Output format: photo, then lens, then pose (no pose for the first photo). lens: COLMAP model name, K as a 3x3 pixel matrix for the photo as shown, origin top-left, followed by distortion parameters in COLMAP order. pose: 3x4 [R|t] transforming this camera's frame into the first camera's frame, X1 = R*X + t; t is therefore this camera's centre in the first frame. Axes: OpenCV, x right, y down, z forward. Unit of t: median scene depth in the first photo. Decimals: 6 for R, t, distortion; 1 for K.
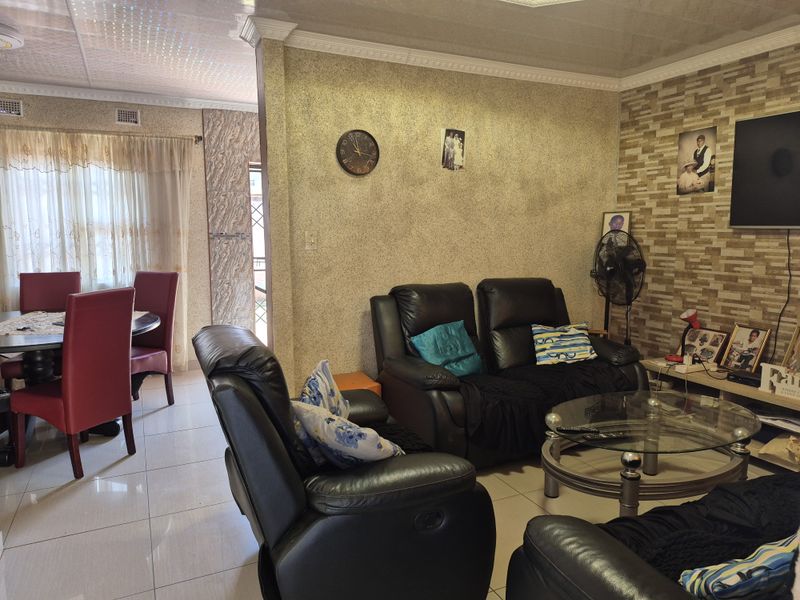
lens RADIAL K [[551.9, 0, 398.4], [0, 551.9, 298.6], [0, 0, 1]] dist [0.102428, -0.128670]
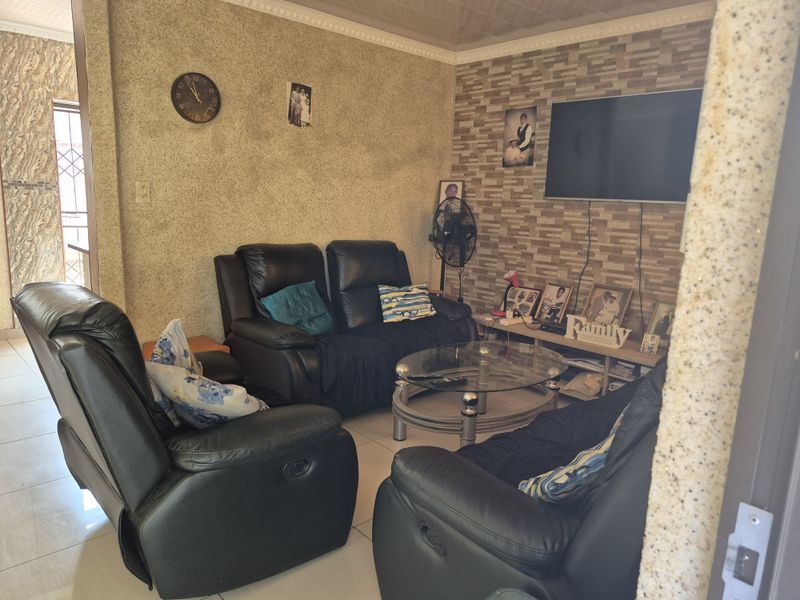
lens RADIAL K [[555.2, 0, 401.4], [0, 555.2, 305.9], [0, 0, 1]] dist [0.075206, -0.076631]
pose [[0.954035, -0.017361, 0.299191, -0.033005], [-0.004249, 0.997437, 0.071428, 0.011512], [-0.299664, -0.069416, 0.951516, -0.011561]]
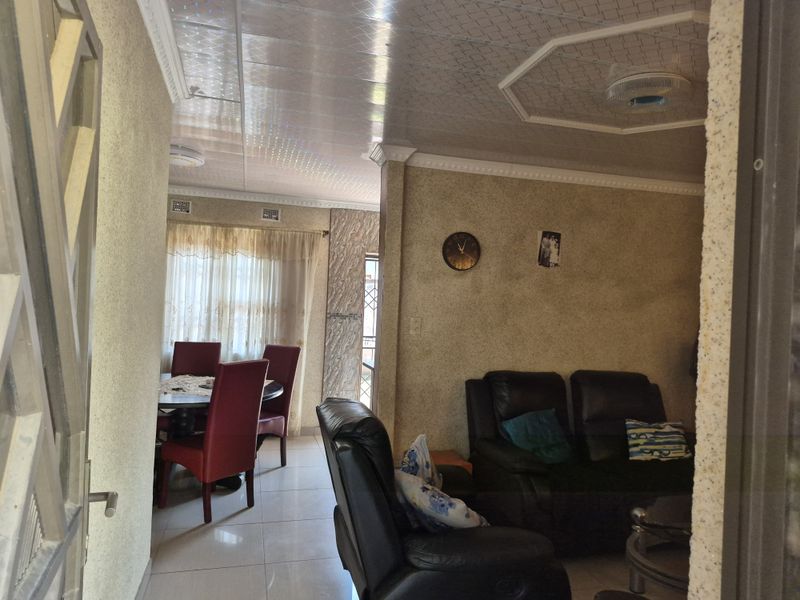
lens RADIAL K [[551.9, 0, 398.4], [0, 551.9, 298.6], [0, 0, 1]] dist [0.102428, -0.128670]
pose [[0.982686, 0.038602, -0.181215, 0.009197], [-0.063656, 0.988861, -0.134546, -0.006223], [0.174003, 0.143752, 0.974196, -0.108146]]
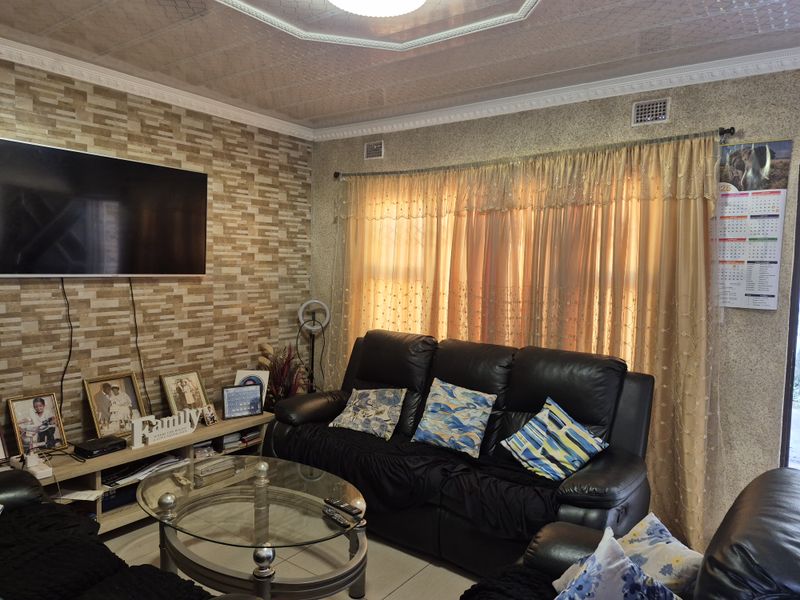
lens RADIAL K [[551.9, 0, 398.4], [0, 551.9, 298.6], [0, 0, 1]] dist [0.102428, -0.128670]
pose [[-0.464718, -0.070172, 0.882674, -0.307878], [0.089036, 0.988099, 0.125430, -0.135391], [-0.880971, 0.136880, -0.452940, 0.822628]]
